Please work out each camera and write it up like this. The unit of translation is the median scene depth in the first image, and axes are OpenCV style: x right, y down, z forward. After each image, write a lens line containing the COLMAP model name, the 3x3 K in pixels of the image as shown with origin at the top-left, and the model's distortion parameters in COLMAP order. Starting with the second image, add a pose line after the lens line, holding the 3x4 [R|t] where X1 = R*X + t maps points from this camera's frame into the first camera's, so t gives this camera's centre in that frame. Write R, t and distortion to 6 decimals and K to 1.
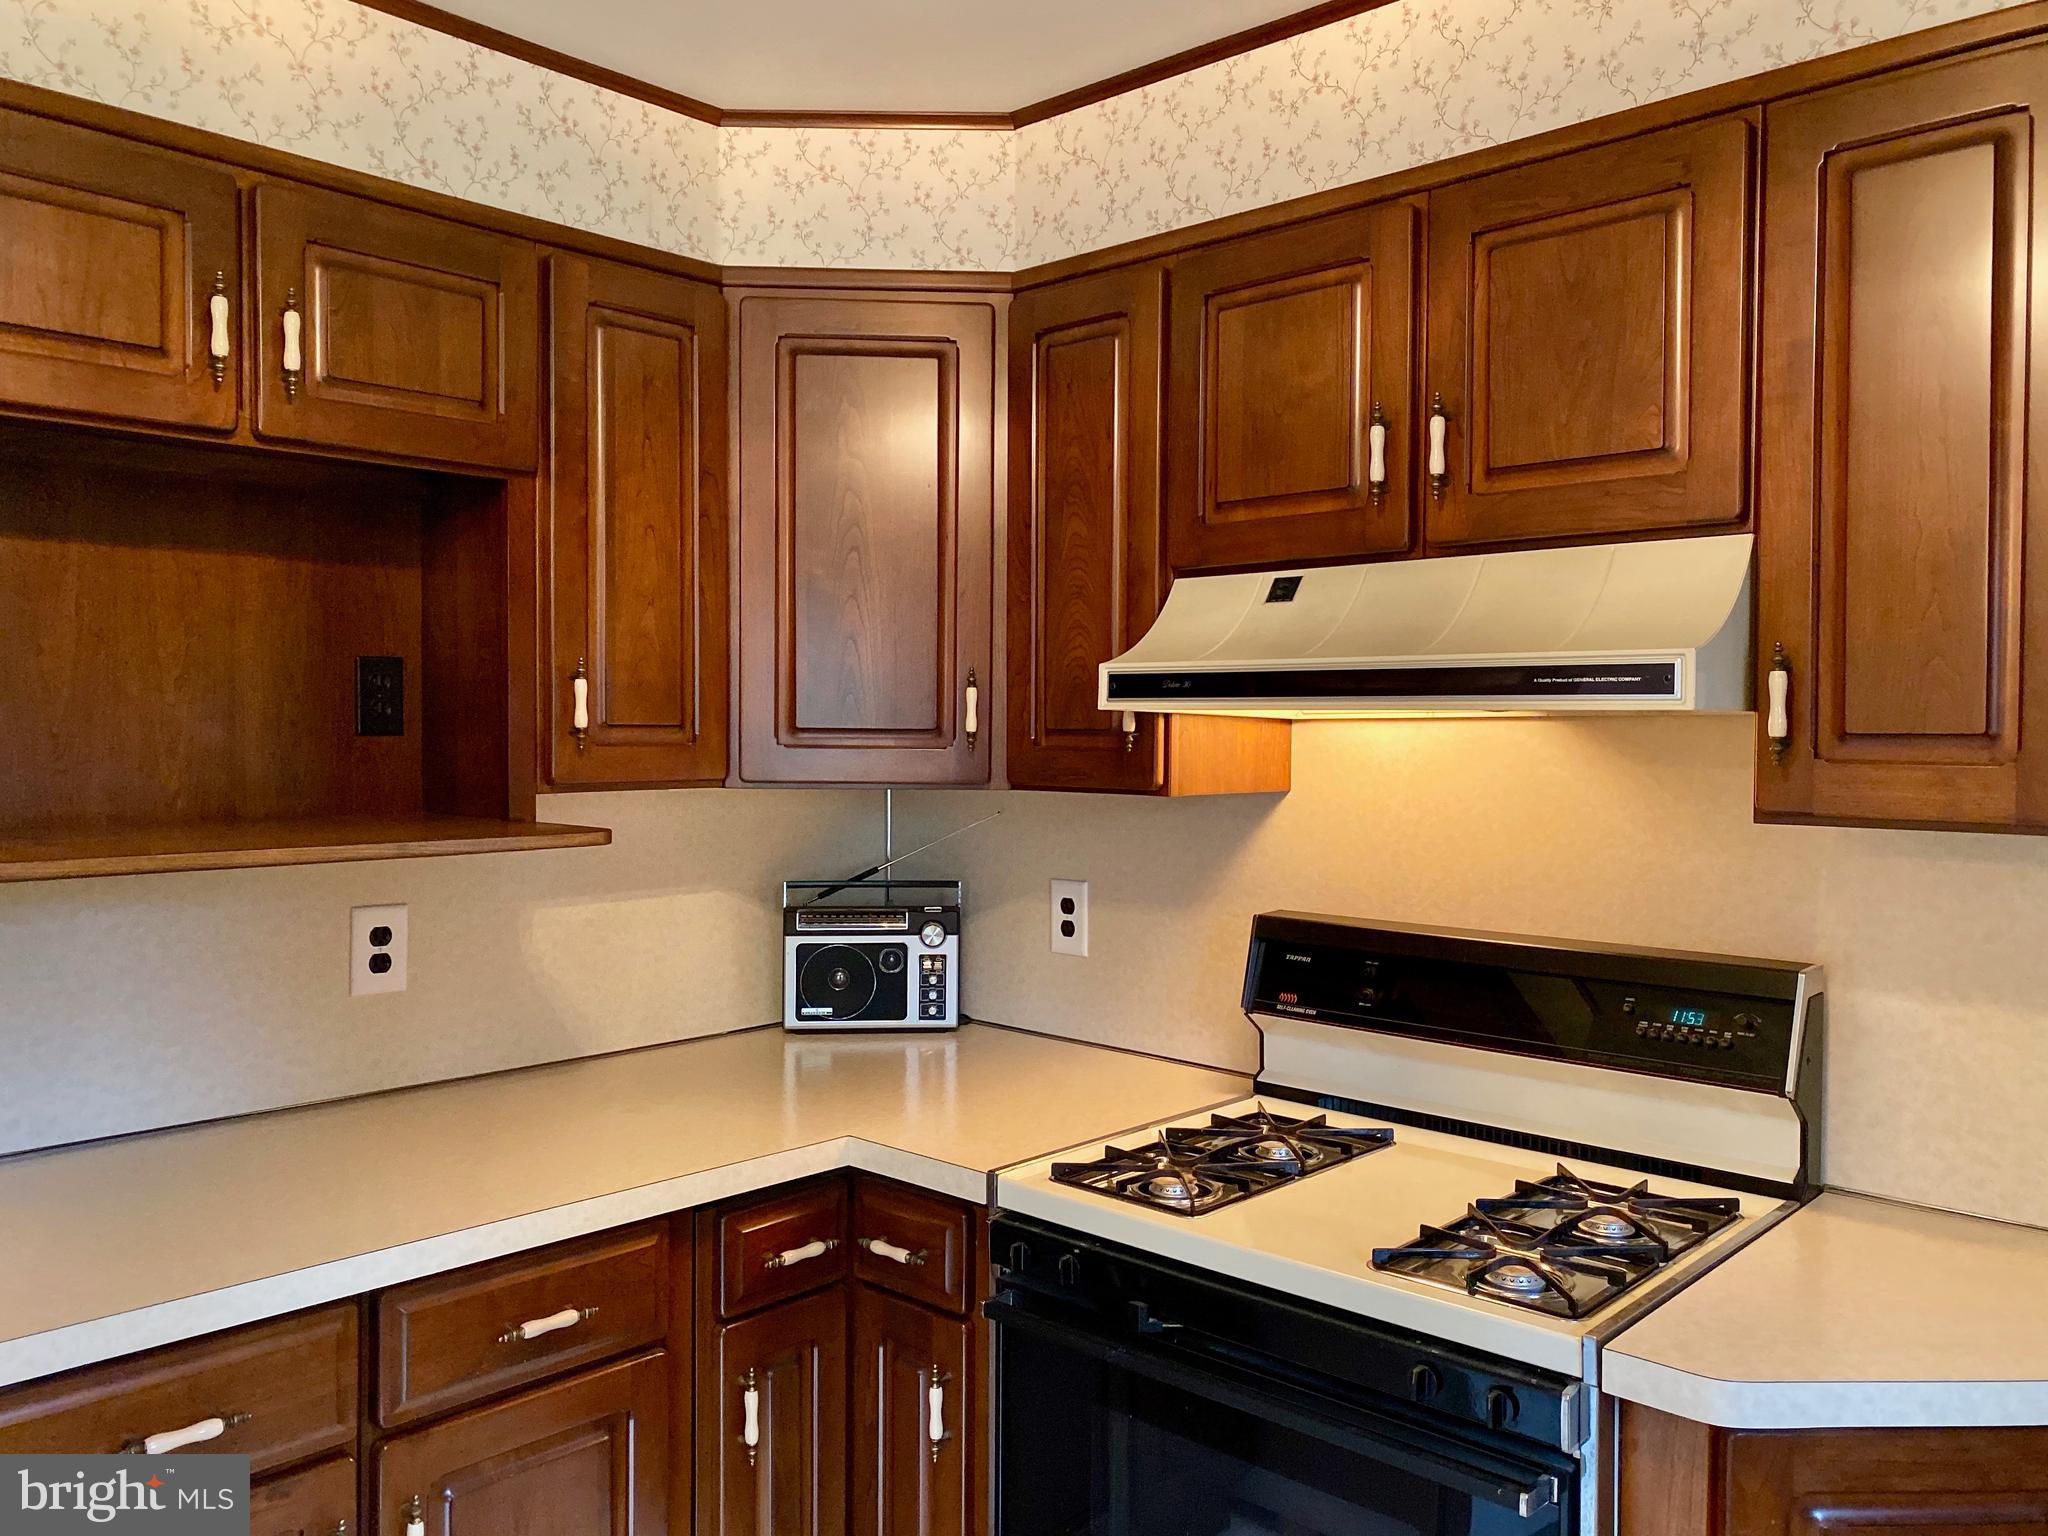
lens RADIAL K [[1586.6, 0, 1015.2], [0, 1586.6, 756.6], [0, 0, 1]] dist [0.036346, -0.036191]
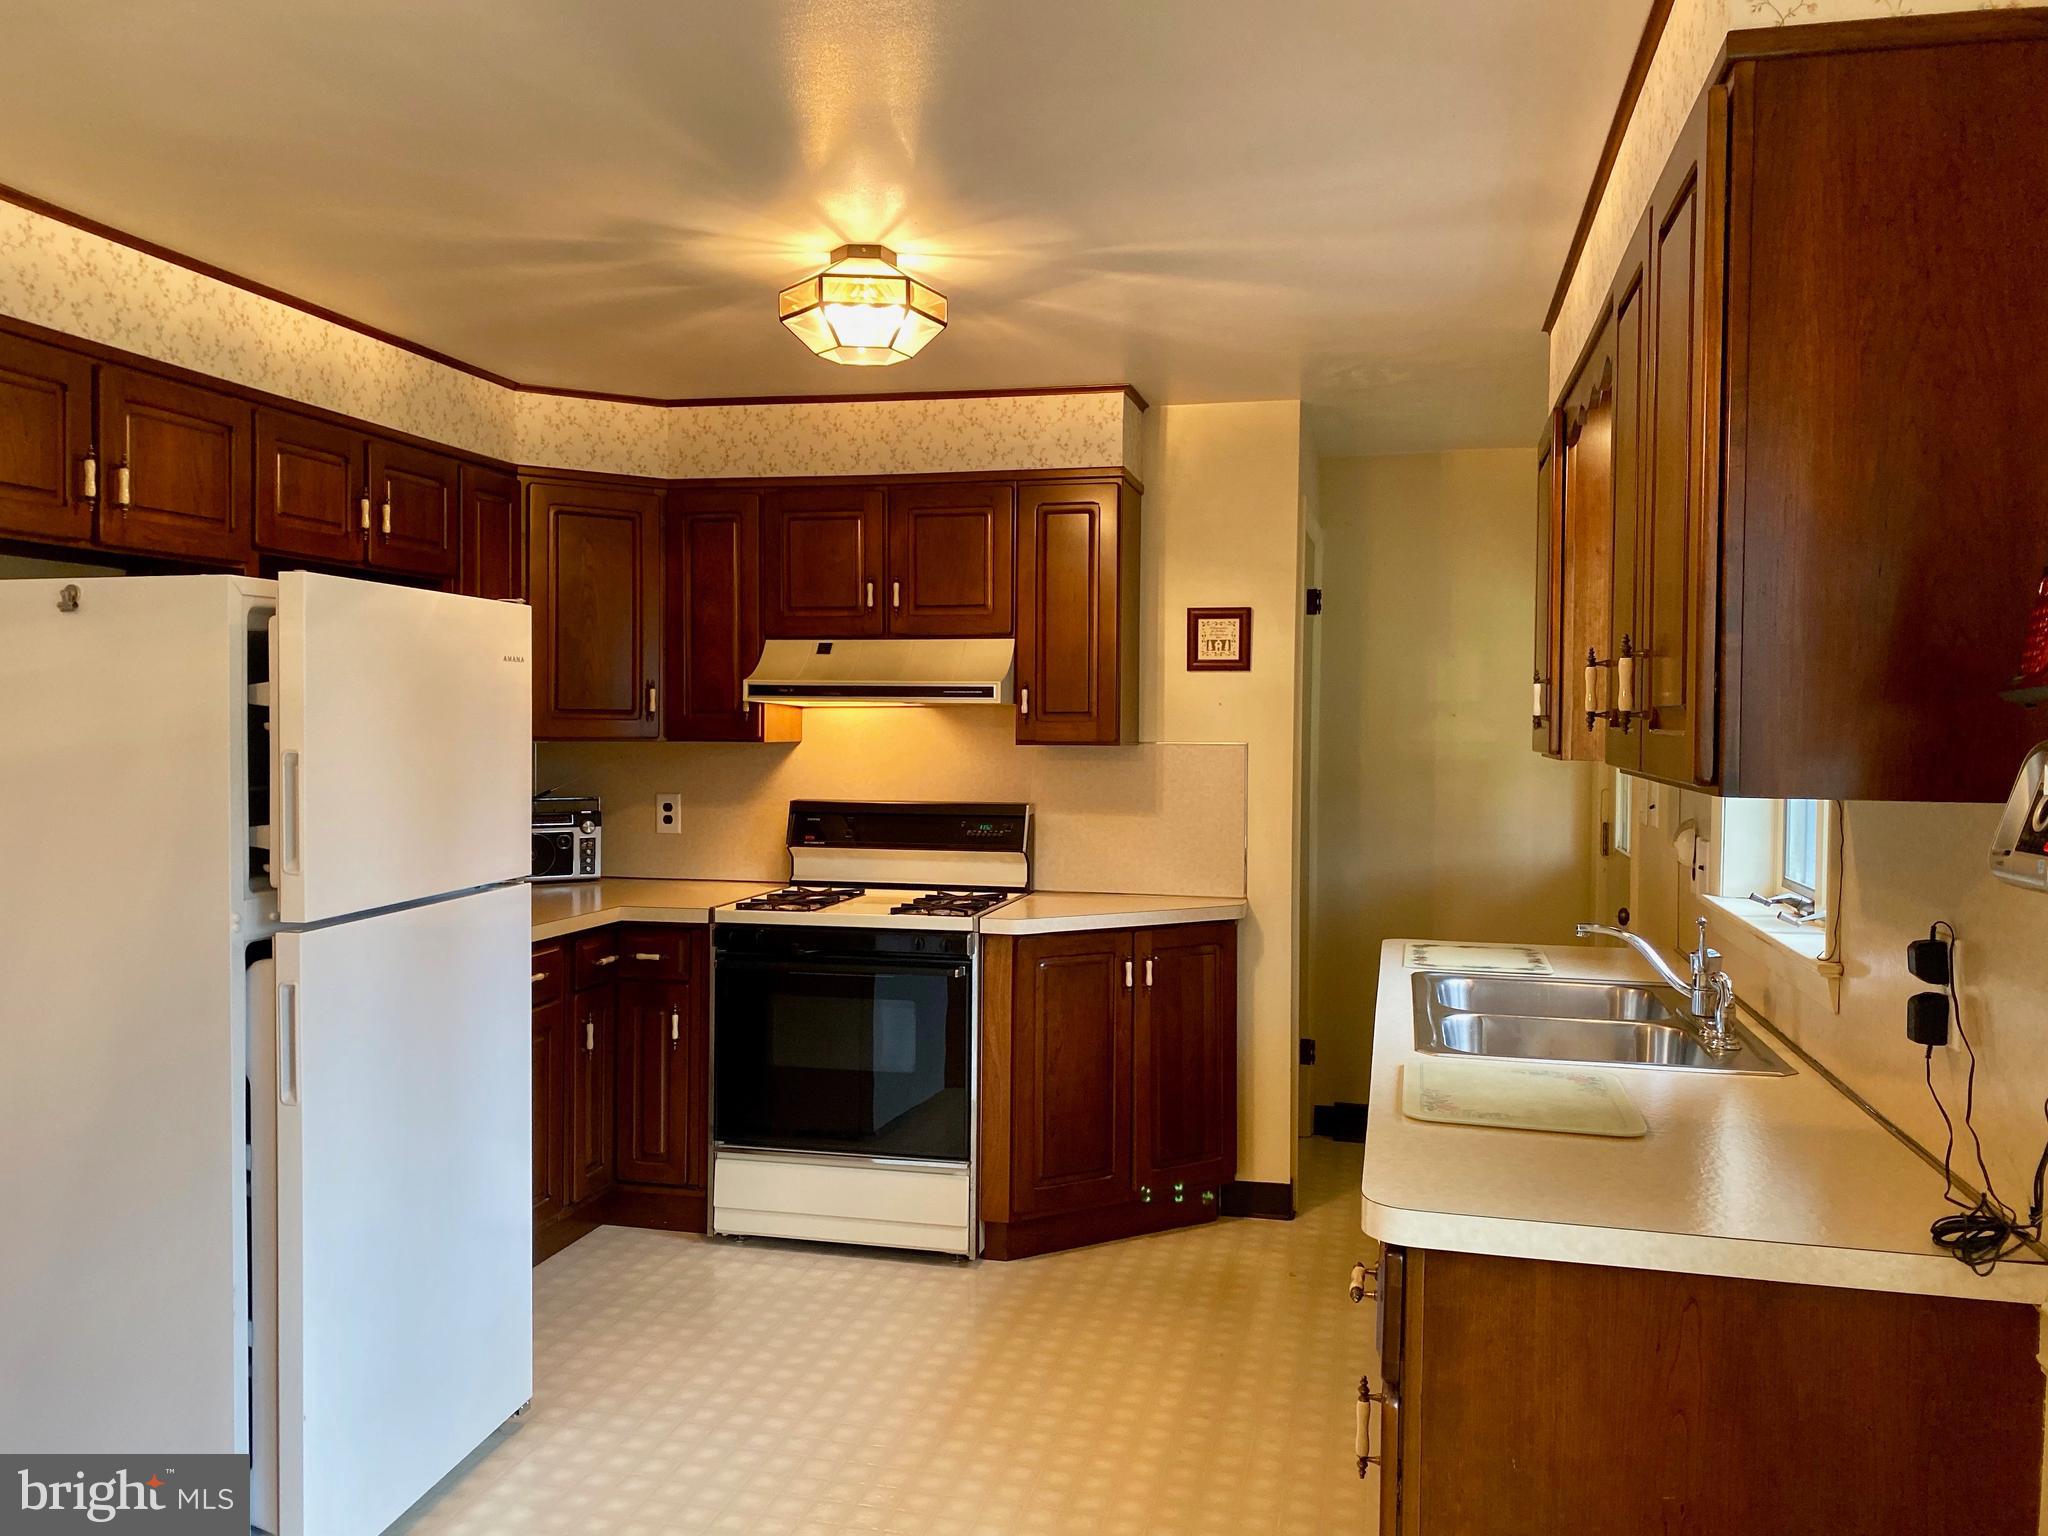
lens RADIAL K [[1586.6, 0, 1041.1], [0, 1586.6, 757.2], [0, 0, 1]] dist [0.036346, -0.036191]
pose [[0.865839, -0.009308, 0.500236, -0.699833], [0.007572, 0.999956, 0.005500, 0.039481], [-0.500265, -0.000974, 0.865872, -1.117590]]
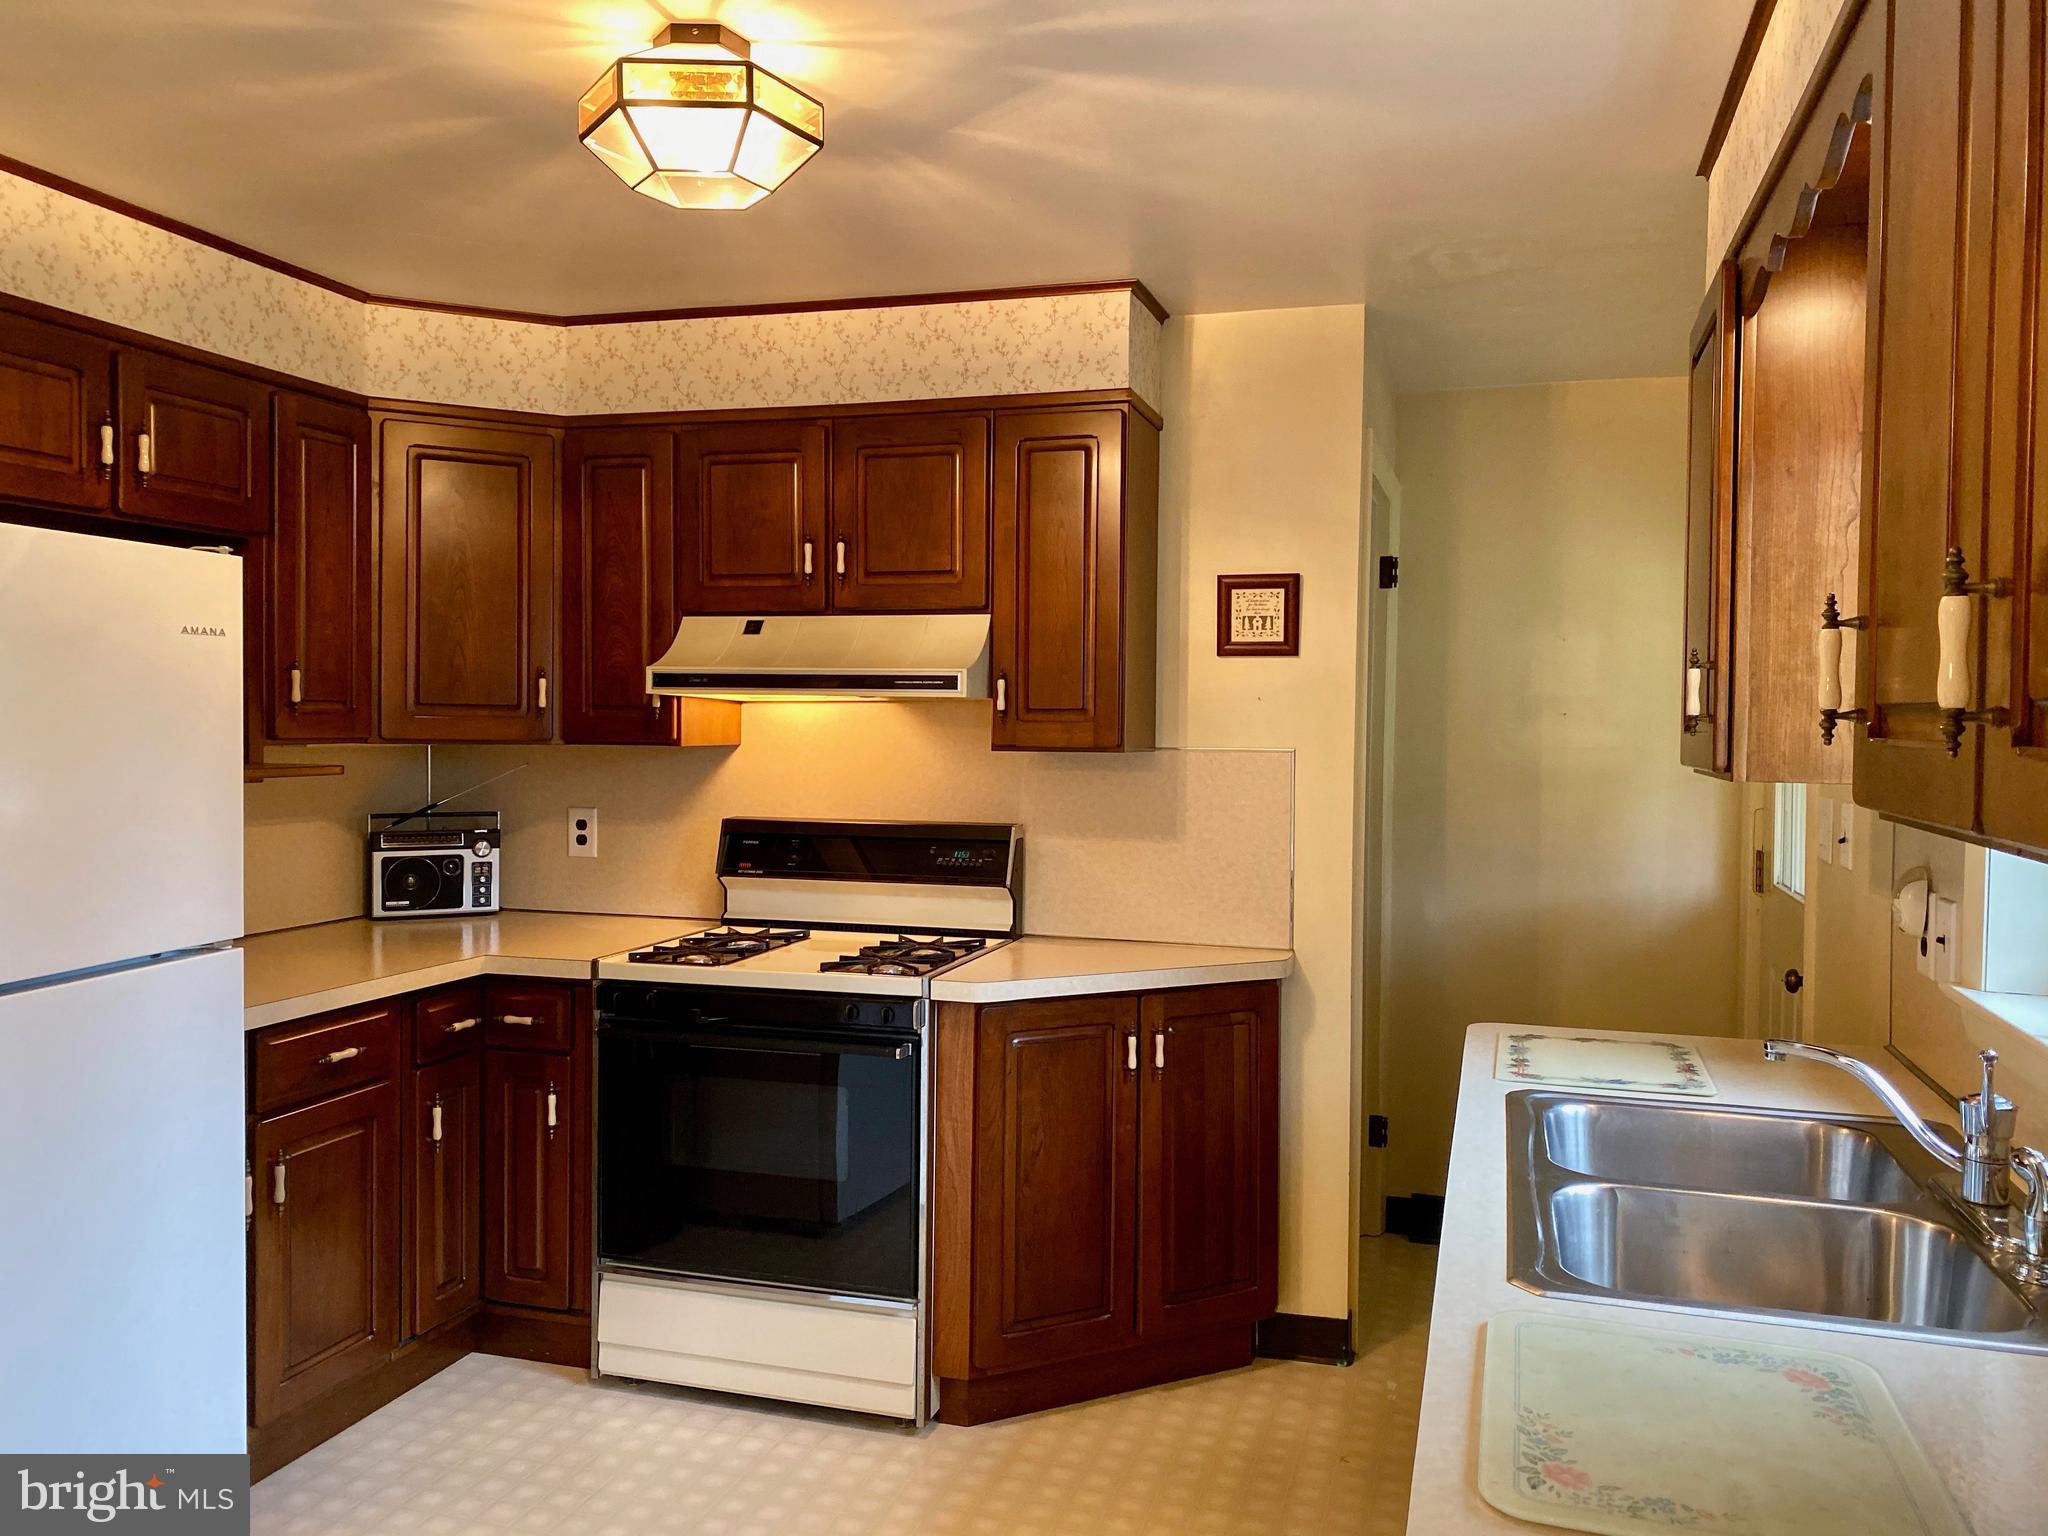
lens RADIAL K [[1586.6, 0, 1039.8], [0, 1586.6, 755.7], [0, 0, 1]] dist [0.036346, -0.036191]
pose [[0.894523, -0.006378, 0.446977, -0.342907], [0.004065, 0.999973, 0.006133, 0.029120], [-0.447004, -0.003669, 0.894524, -0.743171]]
